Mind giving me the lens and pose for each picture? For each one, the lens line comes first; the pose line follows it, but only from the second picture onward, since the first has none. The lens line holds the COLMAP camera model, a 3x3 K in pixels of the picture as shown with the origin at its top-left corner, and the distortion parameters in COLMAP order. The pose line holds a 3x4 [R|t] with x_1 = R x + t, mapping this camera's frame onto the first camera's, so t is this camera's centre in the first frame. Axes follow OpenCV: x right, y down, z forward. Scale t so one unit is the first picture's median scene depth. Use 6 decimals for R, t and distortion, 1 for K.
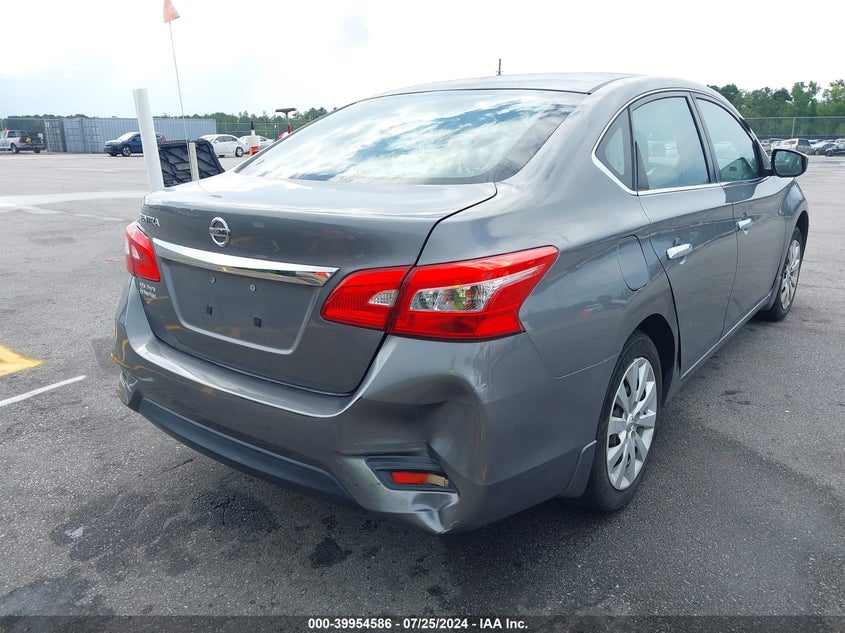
lens RADIAL K [[679.2, 0, 410.0], [0, 679.2, 318.2], [0, 0, 1]] dist [0.008669, -0.003591]
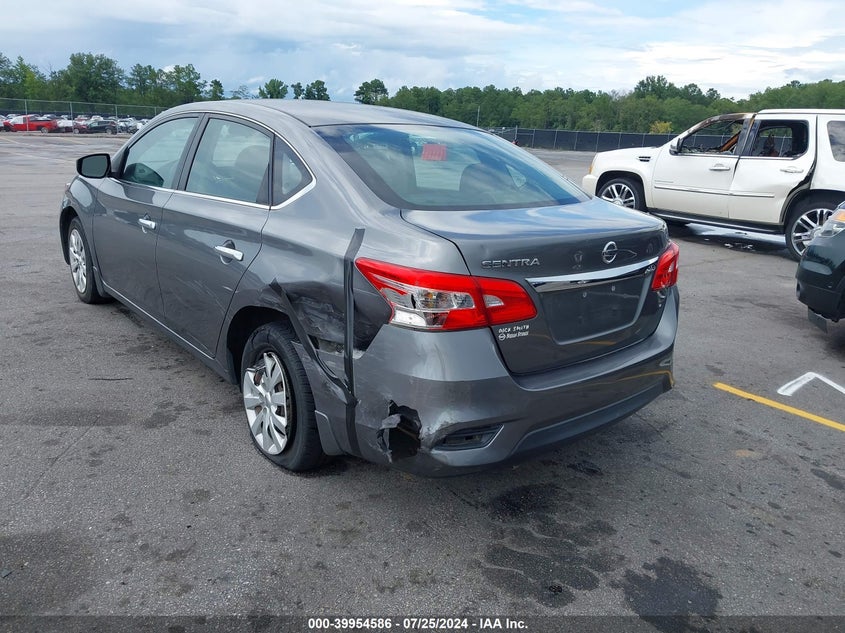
lens RADIAL K [[679.2, 0, 421.9], [0, 679.2, 320.2], [0, 0, 1]] dist [0.008669, -0.003591]
pose [[0.179952, -0.259241, 0.948900, -1.393650], [0.216197, 0.951484, 0.218946, -0.317084], [-0.959623, 0.165749, 0.227269, 0.926075]]
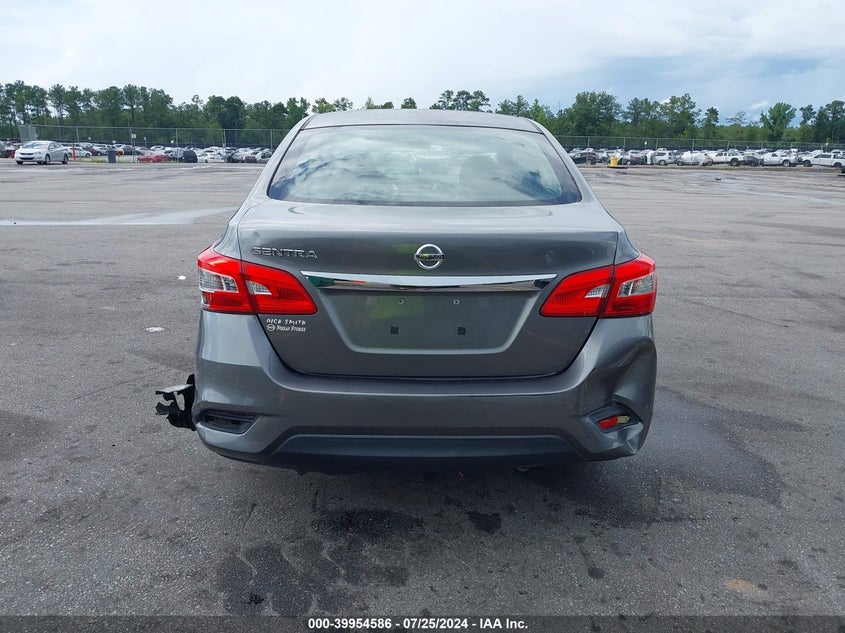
lens RADIAL K [[679.2, 0, 415.3], [0, 679.2, 321.5], [0, 0, 1]] dist [0.008669, -0.003591]
pose [[0.770729, -0.148212, 0.619685, -0.862635], [0.150747, 0.987374, 0.048662, -0.068217], [-0.619073, 0.055910, 0.783341, 0.131187]]
